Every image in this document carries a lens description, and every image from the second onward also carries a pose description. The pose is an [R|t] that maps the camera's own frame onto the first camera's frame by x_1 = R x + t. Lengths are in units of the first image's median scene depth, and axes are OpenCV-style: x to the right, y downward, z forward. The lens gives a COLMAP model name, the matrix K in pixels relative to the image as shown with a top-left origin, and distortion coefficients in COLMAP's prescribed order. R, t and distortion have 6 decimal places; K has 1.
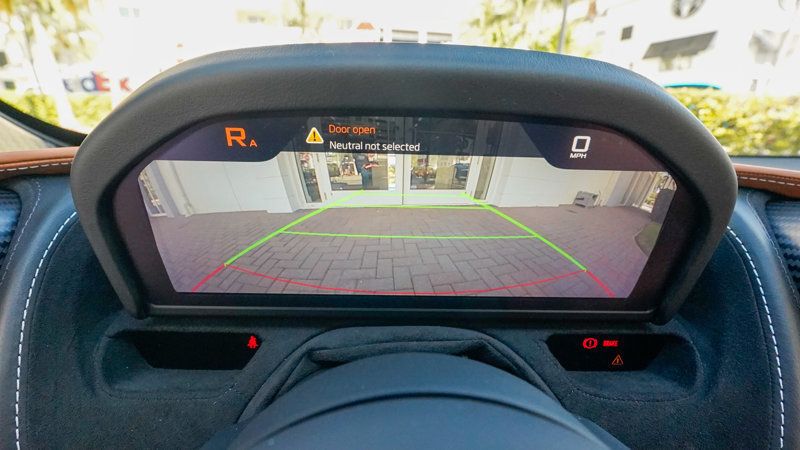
lens RADIAL K [[368.4, 0, 394.6], [0, 368.4, 226.4], [0, 0, 1]] dist [-0.018309, 0.010799]
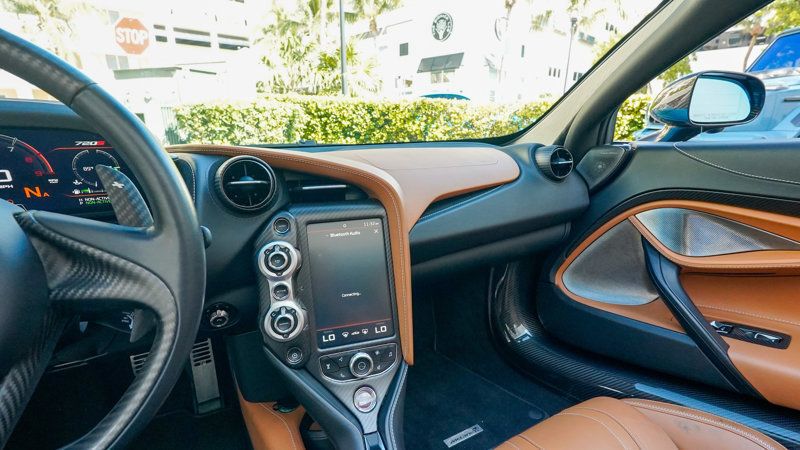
lens RADIAL K [[368.4, 0, 396.3], [0, 368.4, 227.8], [0, 0, 1]] dist [-0.018309, 0.010799]
pose [[0.884282, -0.146739, 0.443299, 0.026475], [0.152203, 0.988071, 0.023458, 0.013399], [-0.441453, 0.046728, 0.896067, -0.046292]]
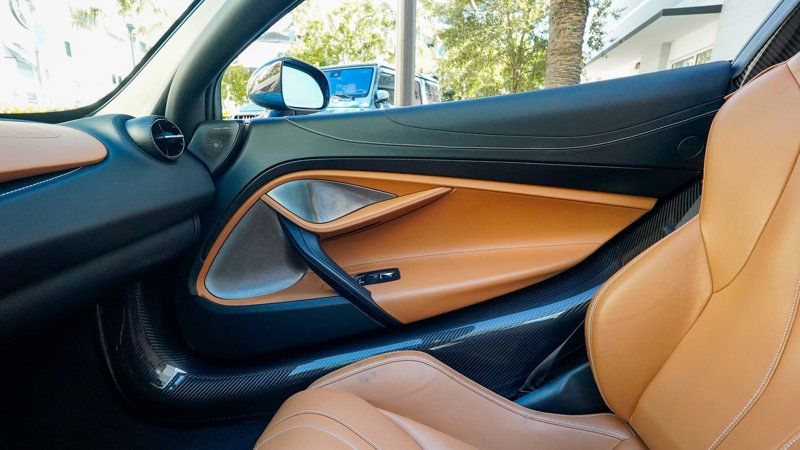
lens RADIAL K [[368.4, 0, 396.4], [0, 368.4, 229.4], [0, 0, 1]] dist [-0.018309, 0.010799]
pose [[0.088302, -0.249307, 0.964390, 0.039686], [0.280650, 0.935176, 0.216058, 0.019856], [-0.955740, 0.251578, 0.152546, -0.029035]]
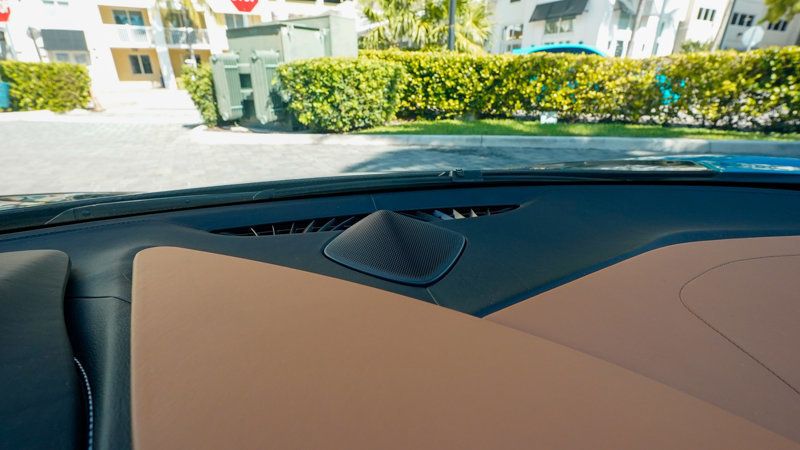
lens RADIAL K [[368.4, 0, 394.4], [0, 368.4, 229.8], [0, 0, 1]] dist [-0.018309, 0.010799]
pose [[0.972252, -0.106111, 0.208485, 0.031471], [0.085374, 0.990685, 0.106085, -0.016876], [-0.217799, -0.085342, 0.972255, 0.019494]]
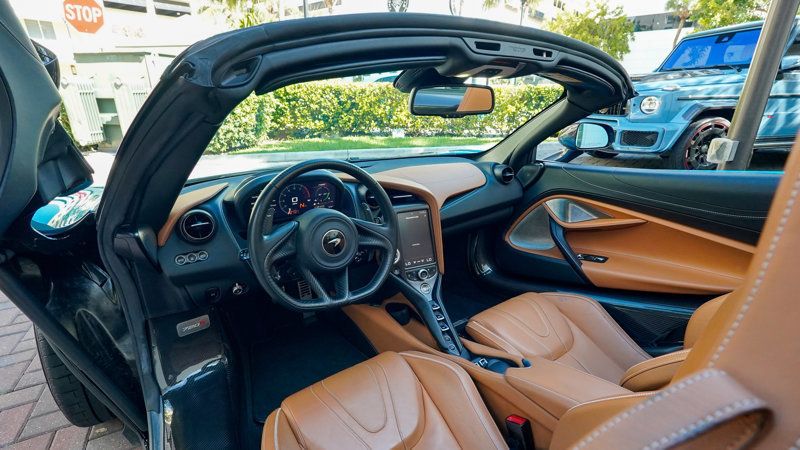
lens RADIAL K [[368.4, 0, 398.8], [0, 368.4, 227.6], [0, 0, 1]] dist [-0.018309, 0.010799]
pose [[0.821310, -0.204160, 0.532699, -0.038003], [0.174926, 0.978916, 0.105476, 0.001809], [-0.543001, 0.006554, 0.839706, -0.104686]]
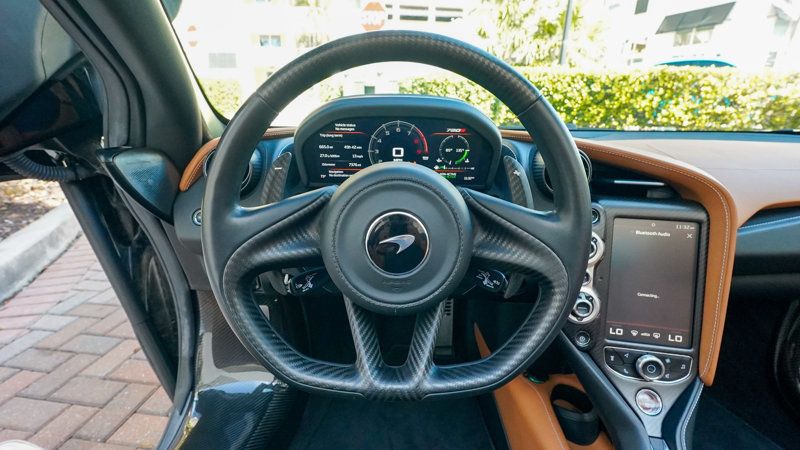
lens RADIAL K [[368.4, 0, 395.6], [0, 368.4, 227.9], [0, 0, 1]] dist [-0.018309, 0.010799]
pose [[0.999721, -0.004702, -0.023135, 0.003195], [0.005962, 0.998485, 0.054702, 0.009782], [0.022842, -0.054825, 0.998235, -0.047668]]
